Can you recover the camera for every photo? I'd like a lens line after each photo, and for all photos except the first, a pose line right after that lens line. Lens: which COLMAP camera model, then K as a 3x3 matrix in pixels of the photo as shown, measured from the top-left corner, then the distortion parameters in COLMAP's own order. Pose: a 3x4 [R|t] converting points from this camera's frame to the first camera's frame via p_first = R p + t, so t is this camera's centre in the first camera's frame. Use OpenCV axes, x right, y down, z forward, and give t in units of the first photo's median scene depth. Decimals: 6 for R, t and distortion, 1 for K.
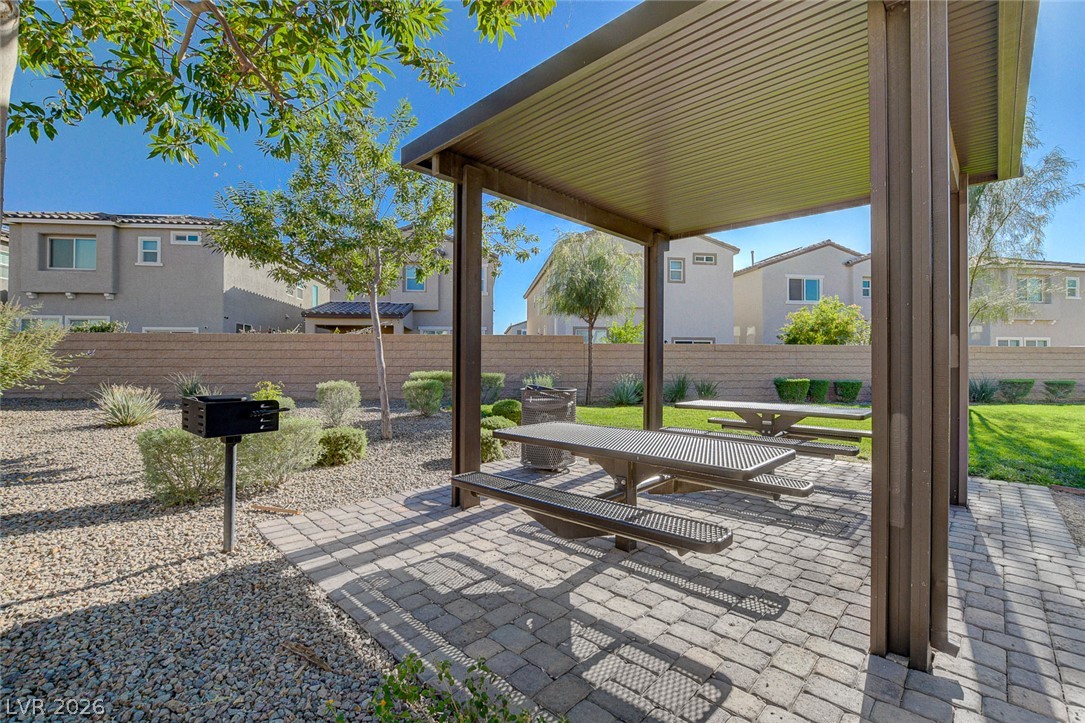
lens RADIAL K [[486.8, 0, 542.5], [0, 486.8, 361.5], [0, 0, 1]] dist [-0.000899, -0.000354]
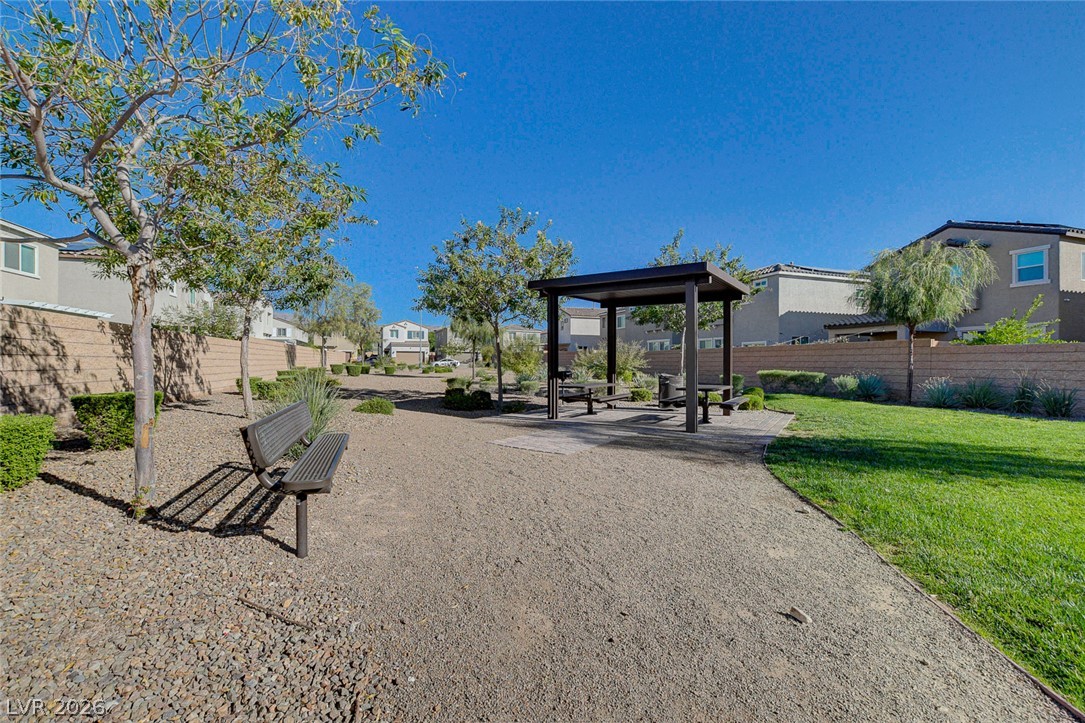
lens RADIAL K [[486.8, 0, 542.5], [0, 486.8, 361.5], [0, 0, 1]] dist [-0.000899, -0.000354]
pose [[0.205173, 0.000229, -0.978726, 0.688087], [-0.007980, 0.999967, -0.001439, 0.001462], [0.978693, 0.008106, 0.205168, 0.007565]]
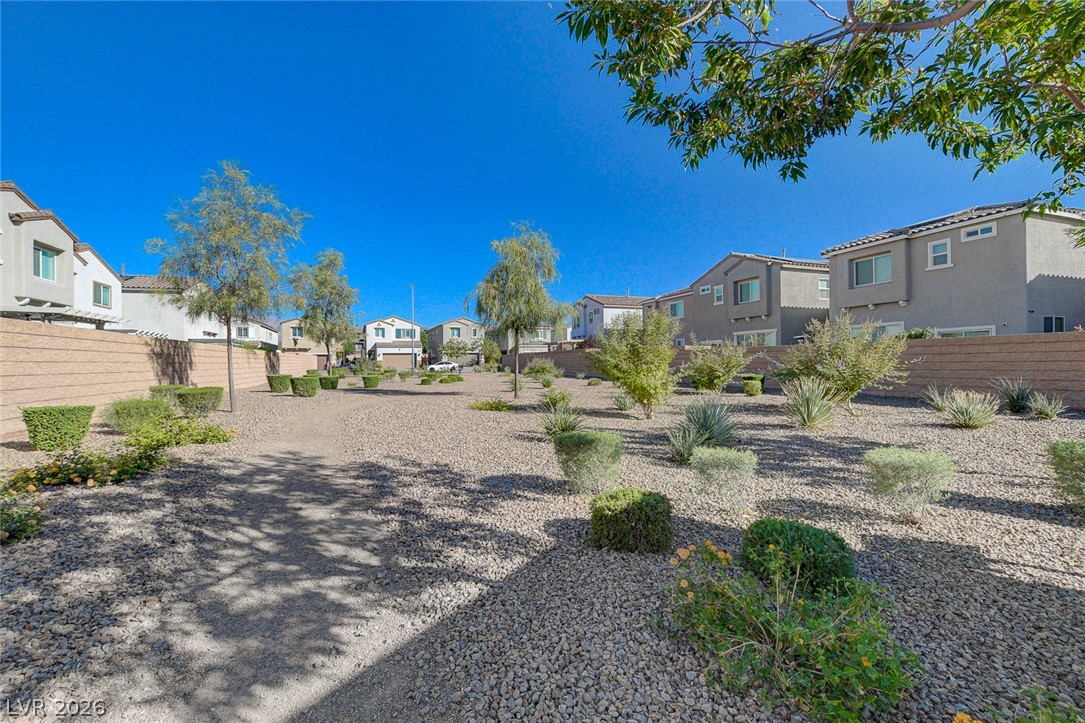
lens RADIAL K [[486.8, 0, 542.5], [0, 486.8, 361.5], [0, 0, 1]] dist [-0.000899, -0.000354]
pose [[0.228686, -0.004767, -0.973489, -0.007067], [0.006830, 0.999971, -0.003293, -0.004961], [0.973476, -0.005896, 0.228712, -0.046659]]
